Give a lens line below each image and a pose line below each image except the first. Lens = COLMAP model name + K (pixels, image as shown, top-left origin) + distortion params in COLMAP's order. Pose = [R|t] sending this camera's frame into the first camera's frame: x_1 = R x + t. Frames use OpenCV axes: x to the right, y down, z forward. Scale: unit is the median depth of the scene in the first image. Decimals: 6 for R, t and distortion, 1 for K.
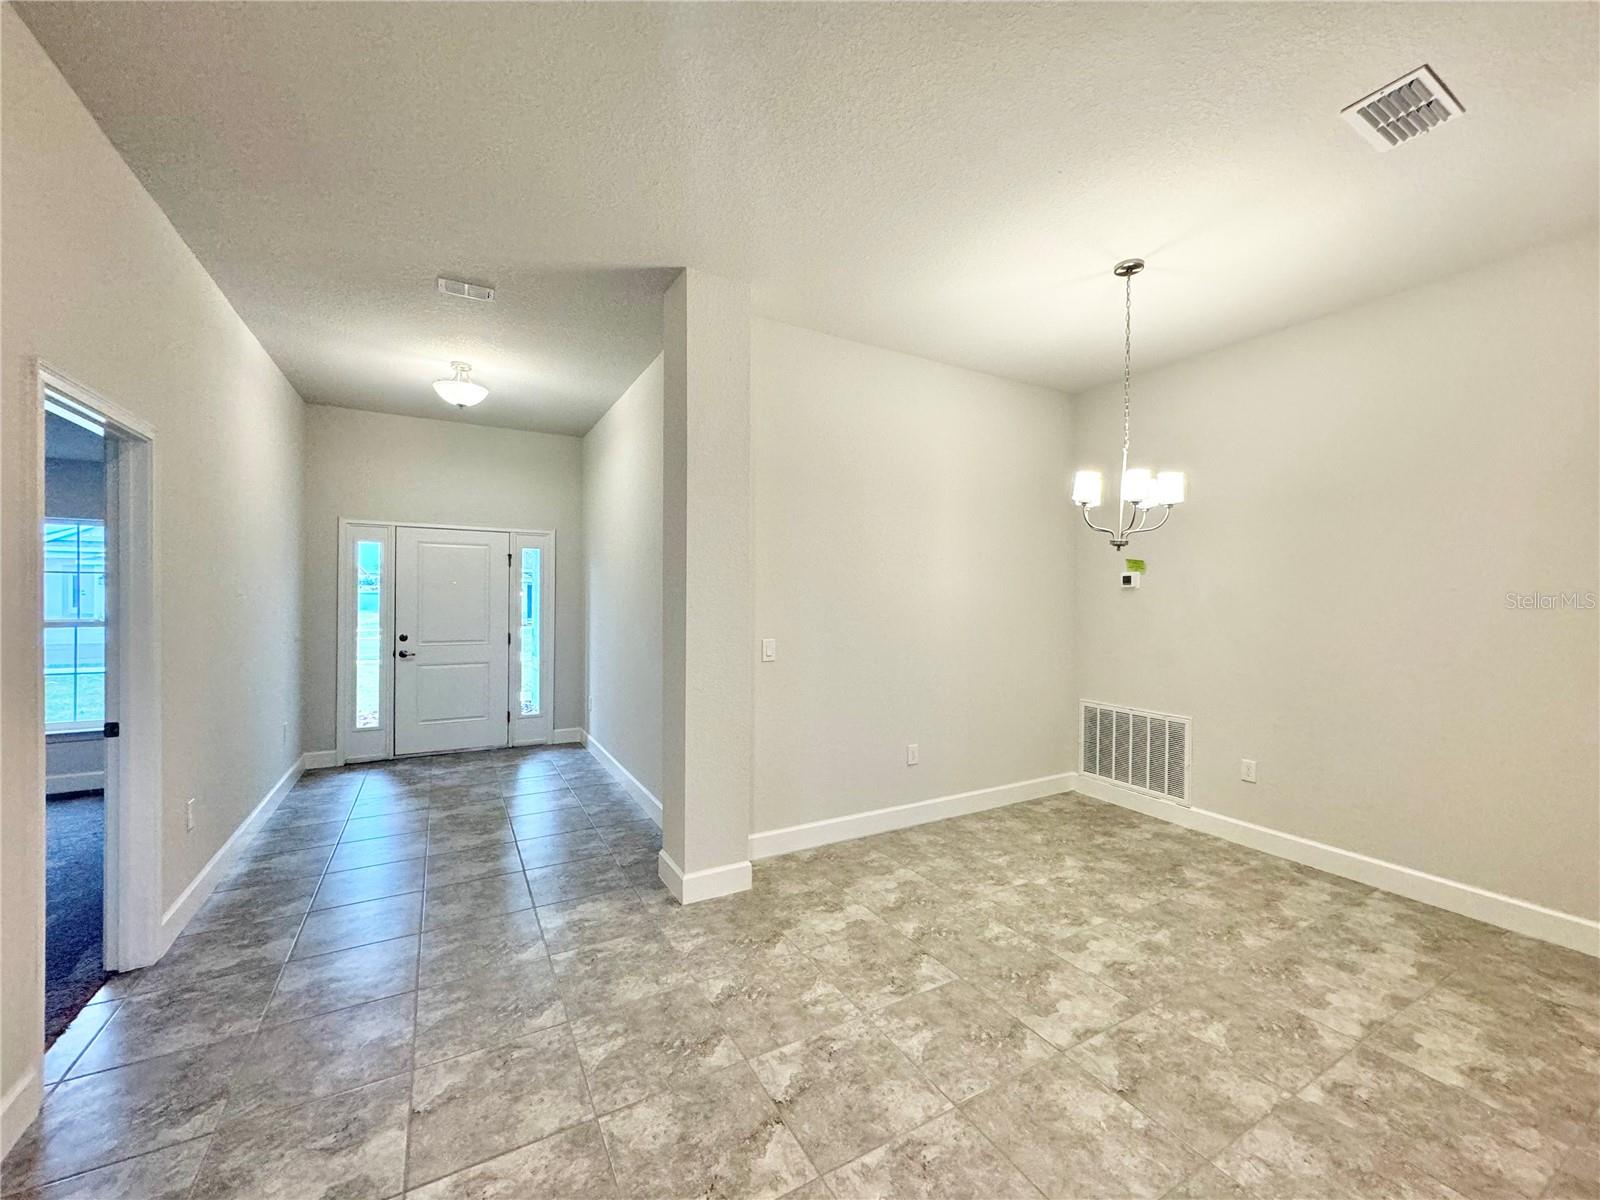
lens RADIAL K [[613.8, 0, 801.7], [0, 613.8, 599.1], [0, 0, 1]] dist [0.000151, 0.000248]
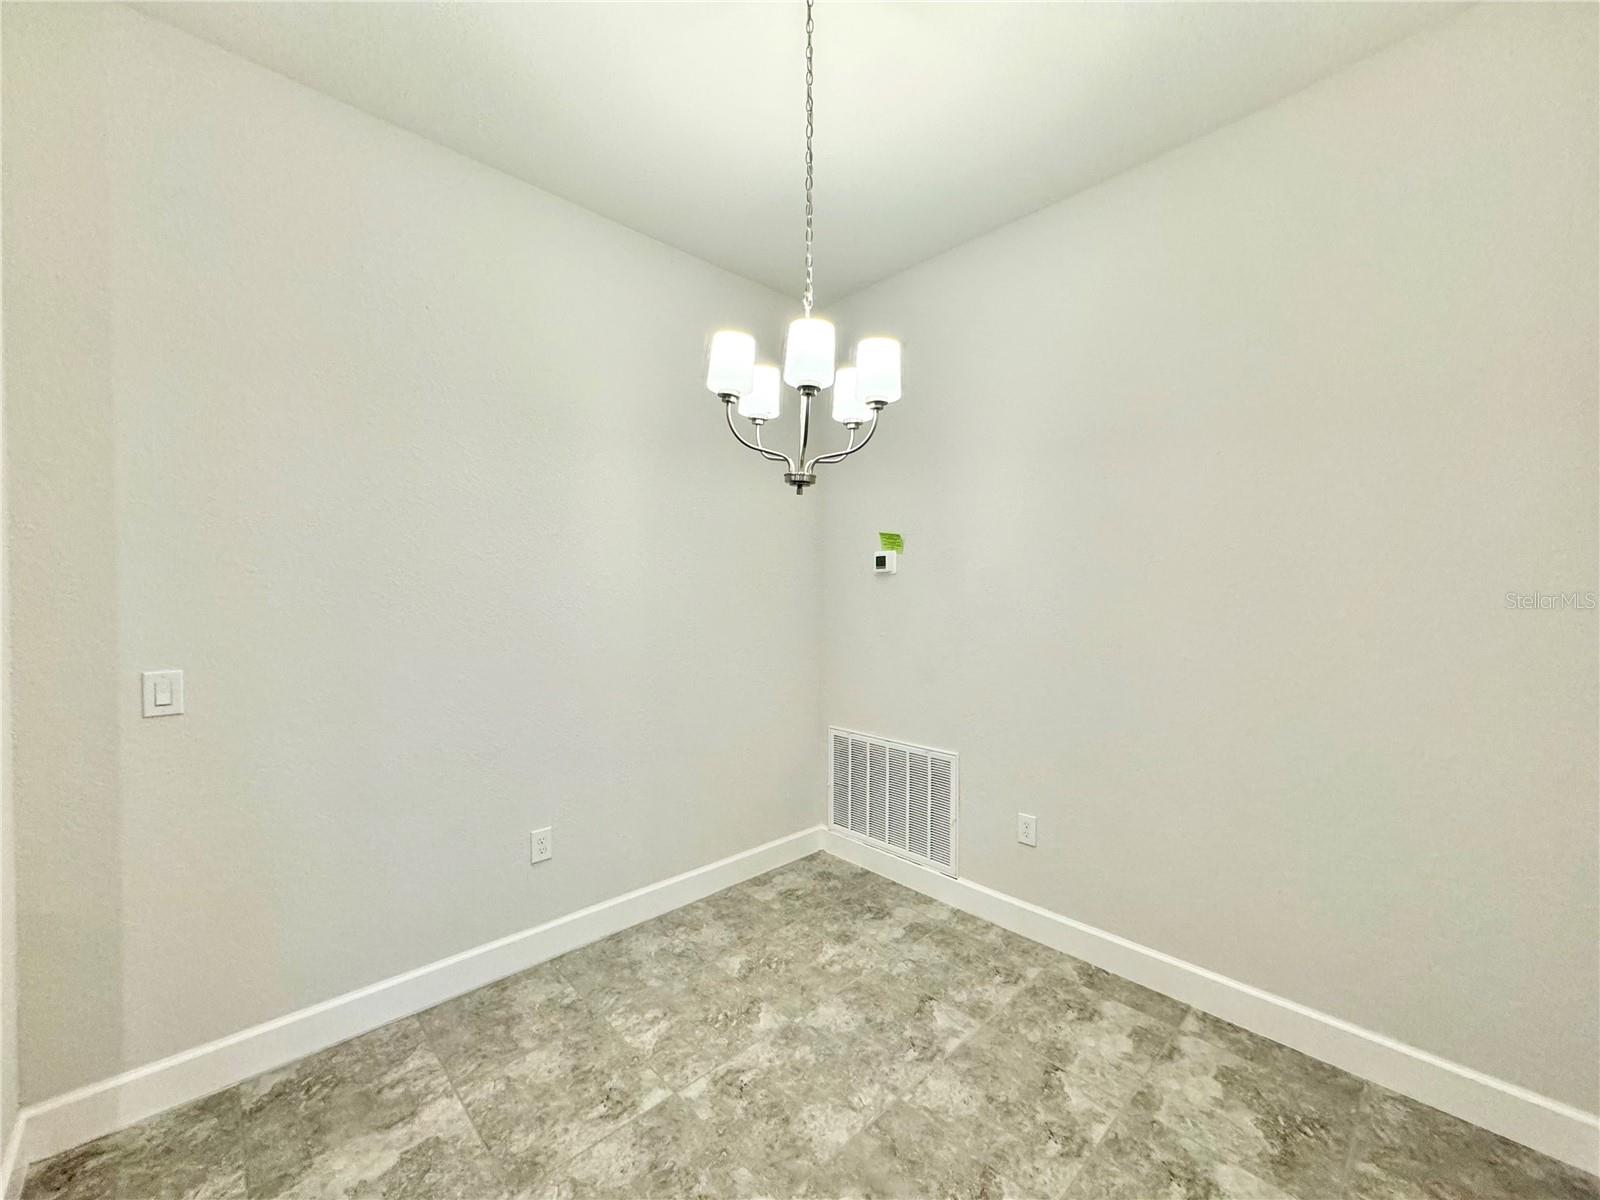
lens RADIAL K [[644.8, 0, 774.1], [0, 644.8, 597.1], [0, 0, 1]] dist [0.000231, -0.000096]
pose [[0.972688, -0.008921, 0.231945, 0.285736], [0.007820, 0.999953, 0.005668, 0.006590], [-0.231985, -0.003700, 0.972712, 0.359435]]
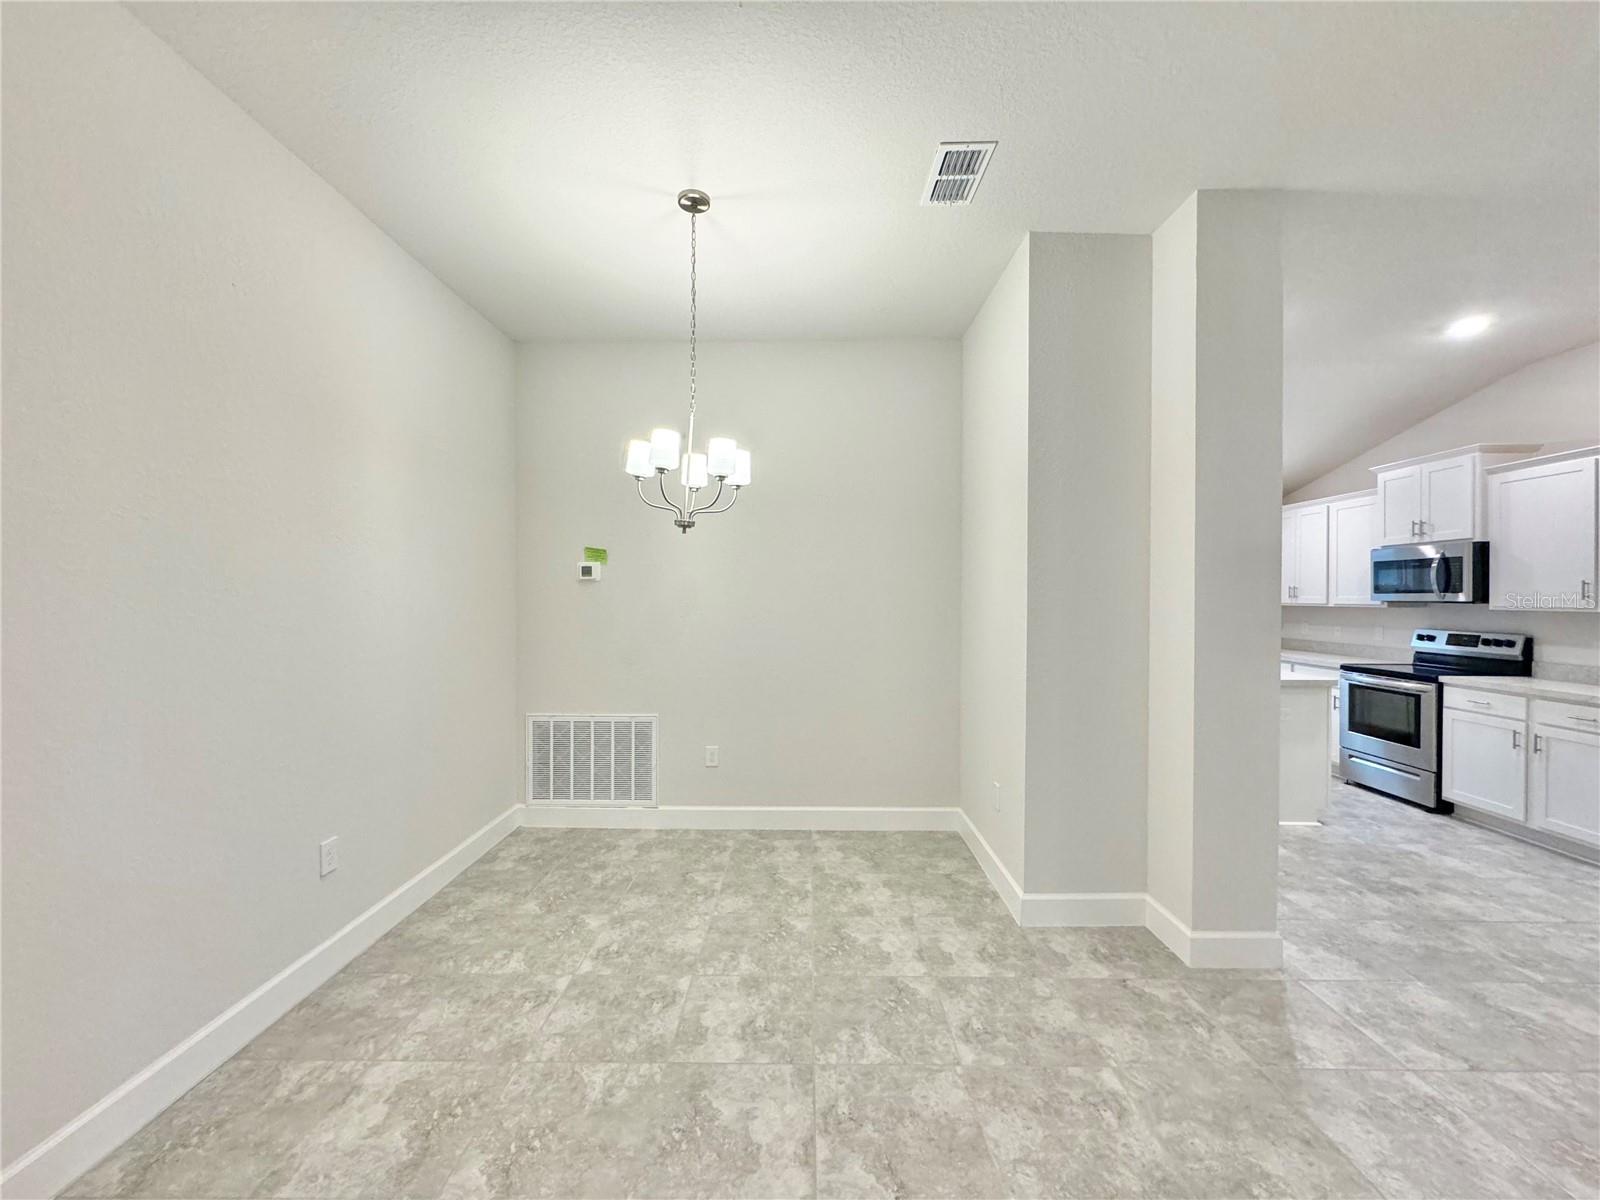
lens RADIAL K [[633.8, 0, 804.2], [0, 633.8, 599.1], [0, 0, 1]] dist [-0.001703, 0.000300]
pose [[0.510738, -0.011120, 0.859665, -0.117252], [0.006691, 0.999937, 0.008959, 0.004507], [-0.859710, 0.001177, 0.510780, 0.327035]]
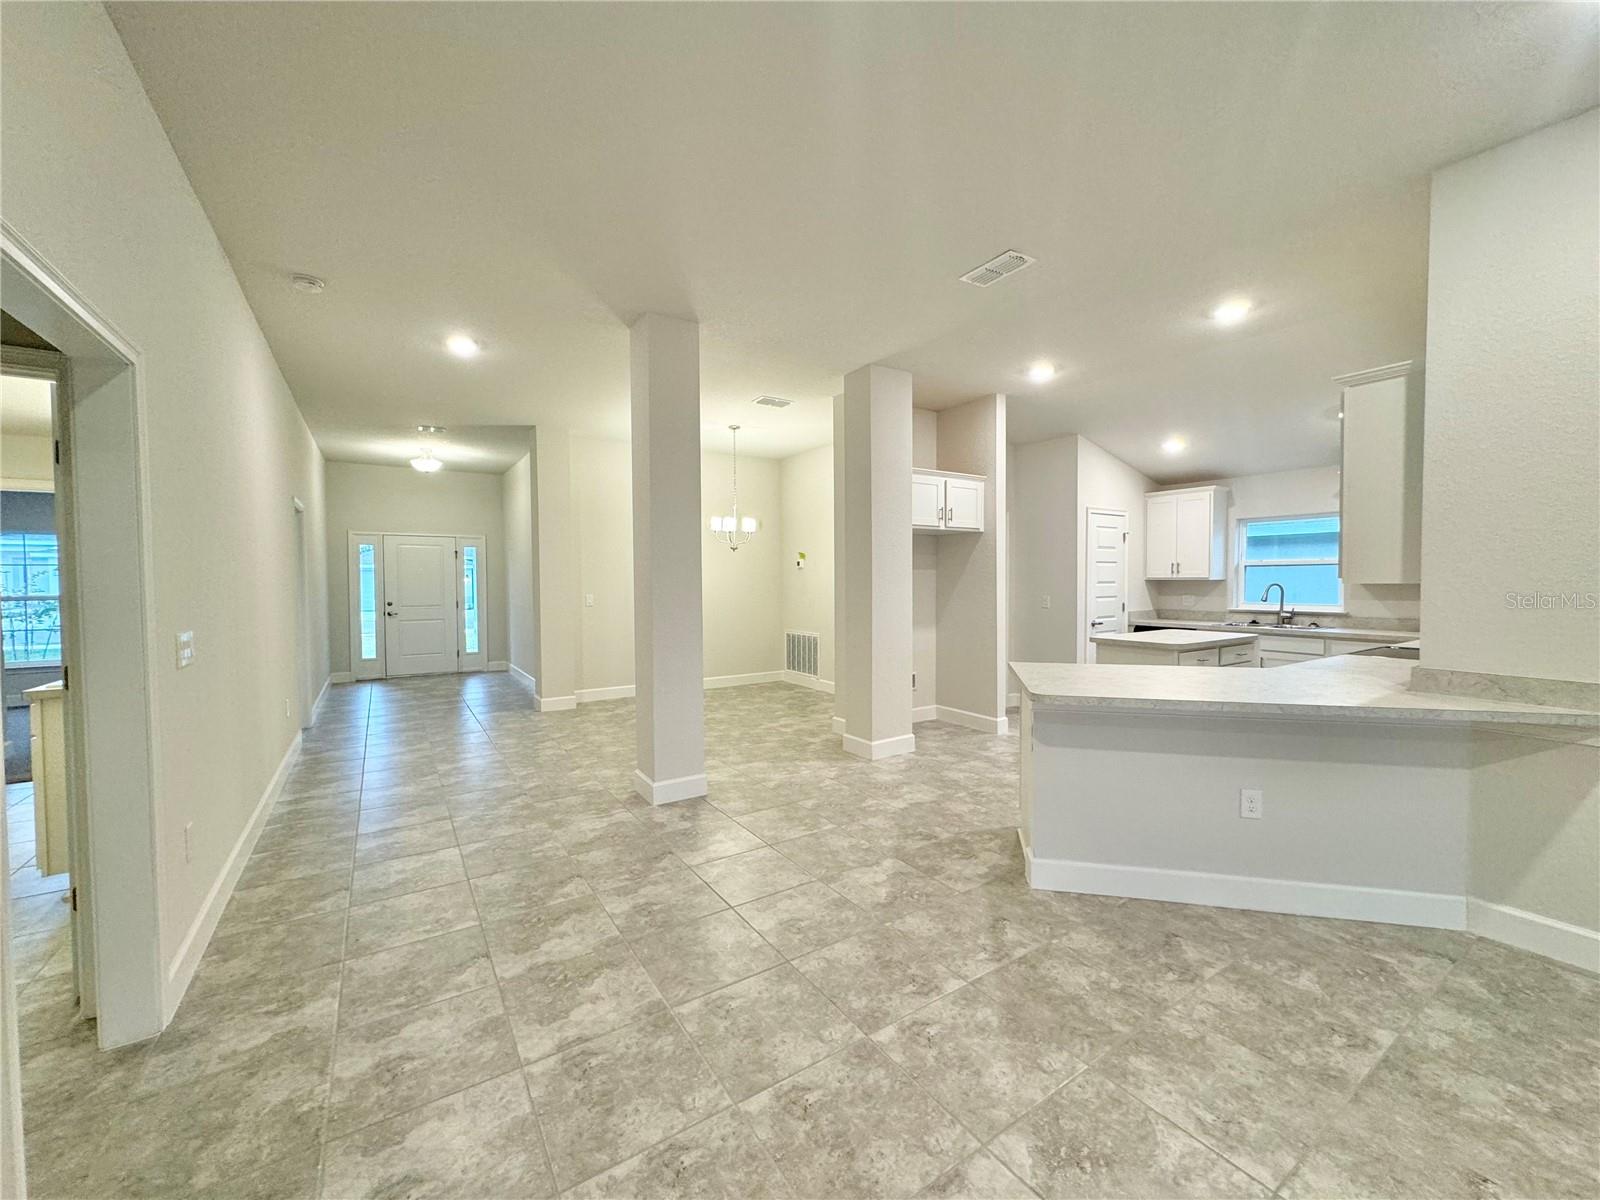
lens RADIAL K [[633.8, 0, 804.2], [0, 633.8, 599.1], [0, 0, 1]] dist [-0.001703, 0.000300]
pose [[0.997915, -0.015542, 0.062650, 0.524508], [0.013834, 0.999523, 0.027612, 0.030191], [-0.063050, -0.026688, 0.997654, -1.143701]]
